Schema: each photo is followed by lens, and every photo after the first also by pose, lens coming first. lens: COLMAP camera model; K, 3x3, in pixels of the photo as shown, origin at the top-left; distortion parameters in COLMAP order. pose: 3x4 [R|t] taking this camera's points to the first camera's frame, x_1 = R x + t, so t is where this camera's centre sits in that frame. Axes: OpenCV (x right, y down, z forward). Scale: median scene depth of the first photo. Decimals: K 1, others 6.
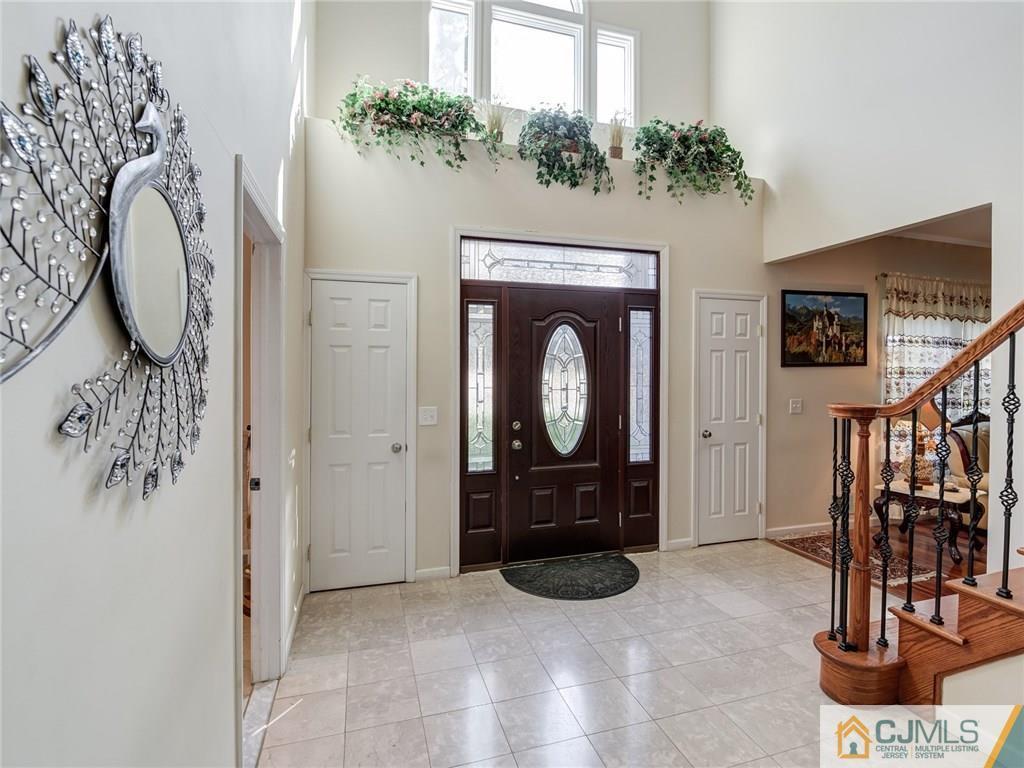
lens RADIAL K [[505.3, 0, 514.0], [0, 505.3, 379.9], [0, 0, 1]] dist [-0.002343, -0.000325]
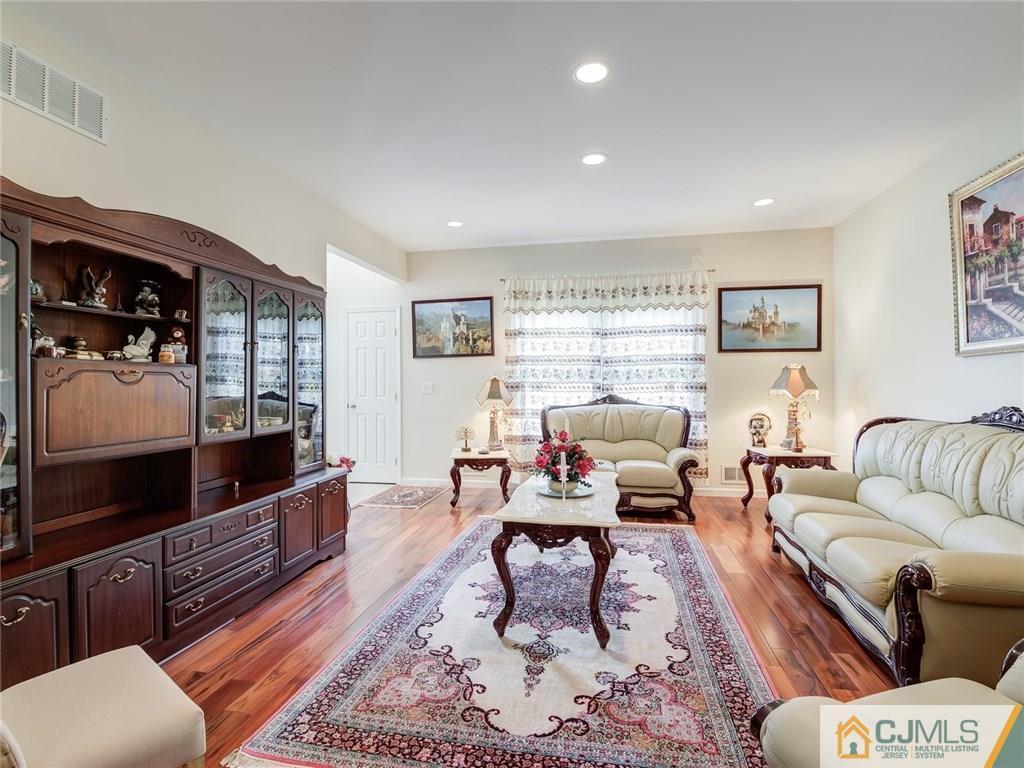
lens RADIAL K [[504.9, 0, 506.3], [0, 504.9, 382.3], [0, 0, 1]] dist [0.001506, -0.005653]
pose [[0.869606, -0.006336, -0.493706, 1.354894], [-0.002542, 0.999847, -0.017309, 0.058165], [0.493740, 0.016307, 0.869457, -0.042326]]
